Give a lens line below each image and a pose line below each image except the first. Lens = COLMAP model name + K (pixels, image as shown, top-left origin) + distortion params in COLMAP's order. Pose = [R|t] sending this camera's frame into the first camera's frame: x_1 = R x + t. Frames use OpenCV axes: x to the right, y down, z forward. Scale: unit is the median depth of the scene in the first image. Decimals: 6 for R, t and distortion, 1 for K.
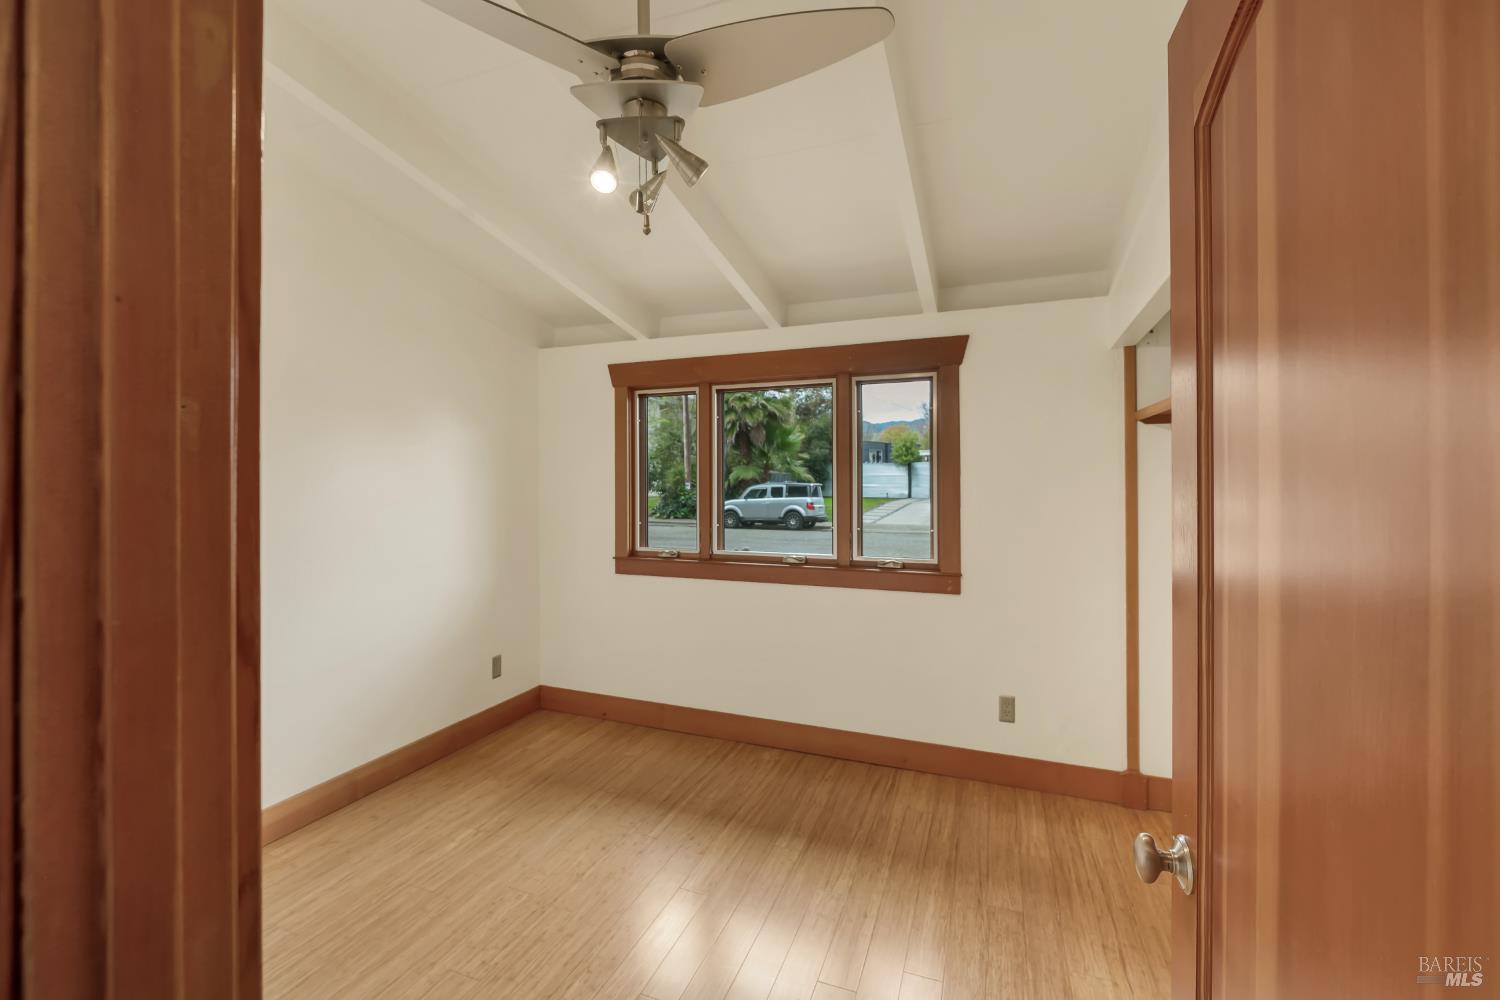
lens RADIAL K [[605.3, 0, 757.6], [0, 605.3, 476.4], [0, 0, 1]] dist [-0.000789, -0.010077]
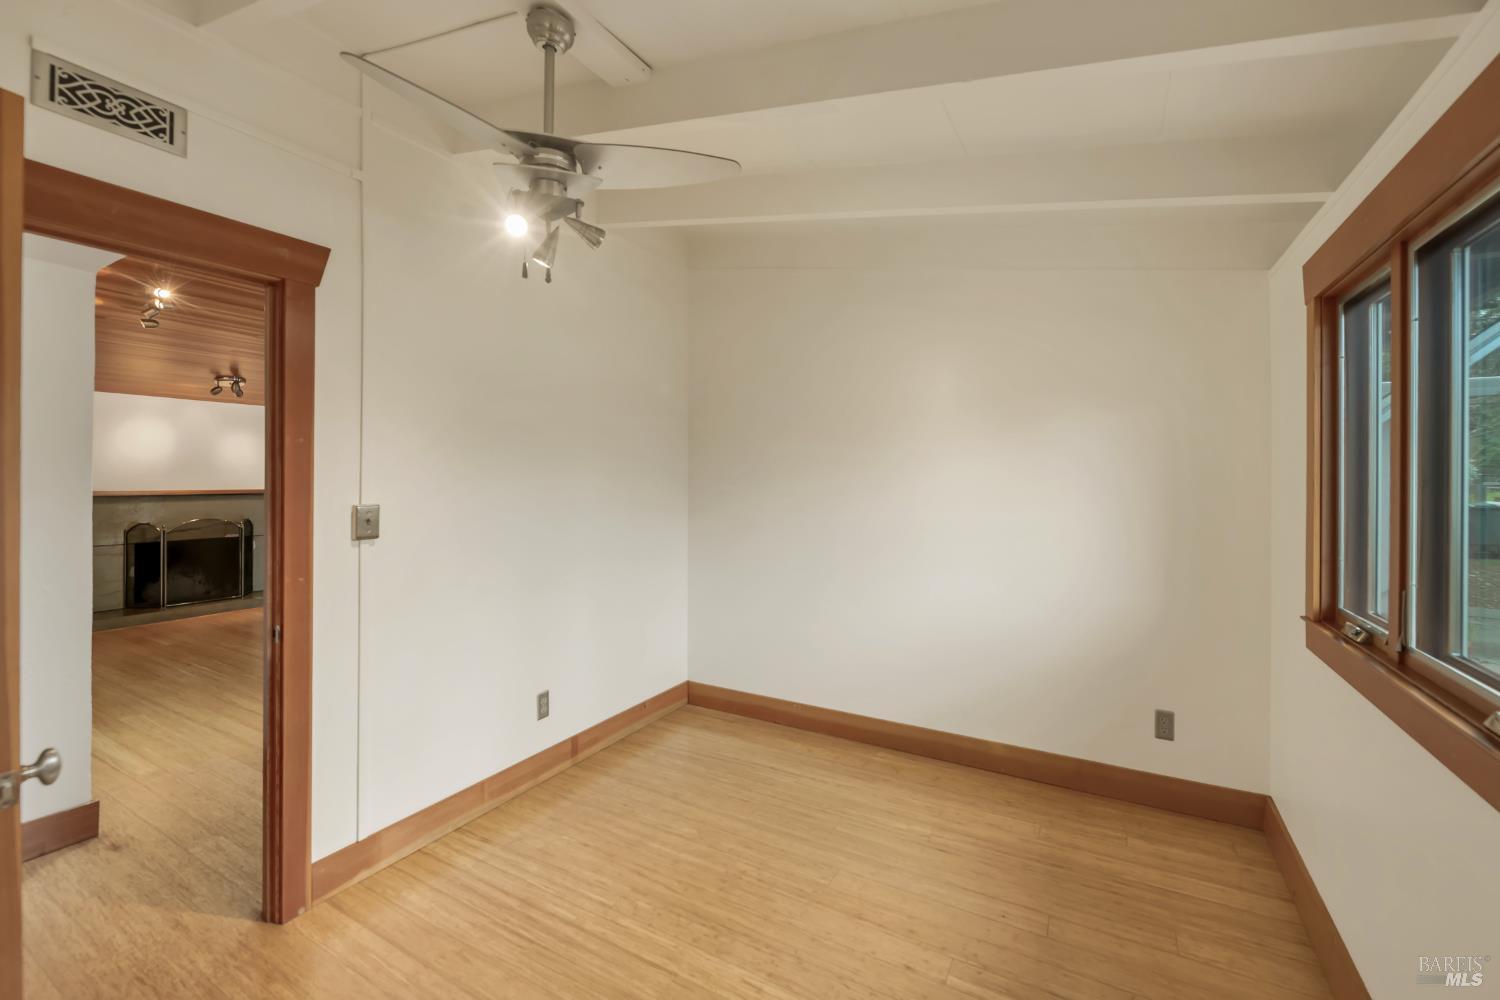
lens RADIAL K [[605.3, 0, 757.6], [0, 605.3, 476.4], [0, 0, 1]] dist [-0.000789, -0.010077]
pose [[-0.139003, -0.003483, -0.990286, 0.466138], [0.005040, 0.999978, -0.004225, 0.007208], [0.990279, -0.005578, -0.138982, 0.739237]]
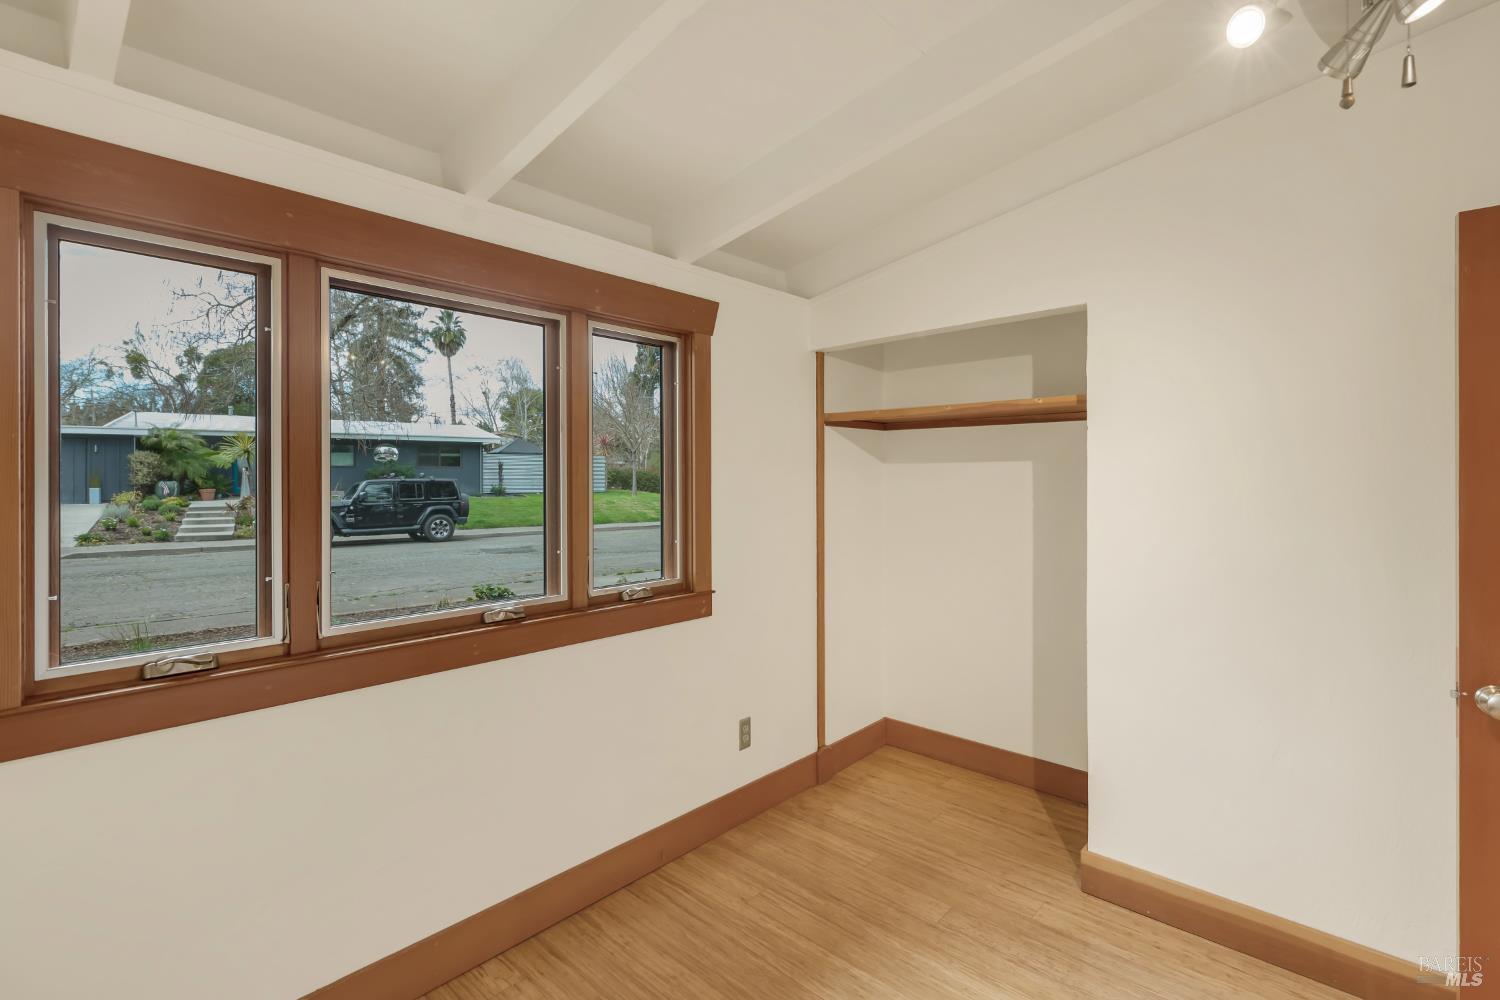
lens RADIAL K [[687.4, 0, 750.3], [0, 687.4, 472.0], [0, 0, 1]] dist [0.000411, 0.000196]
pose [[0.368844, 0.006091, 0.929472, -0.513636], [-0.010604, 0.999941, -0.002345, 0.002529], [-0.929431, -0.008991, 0.368886, 0.607943]]
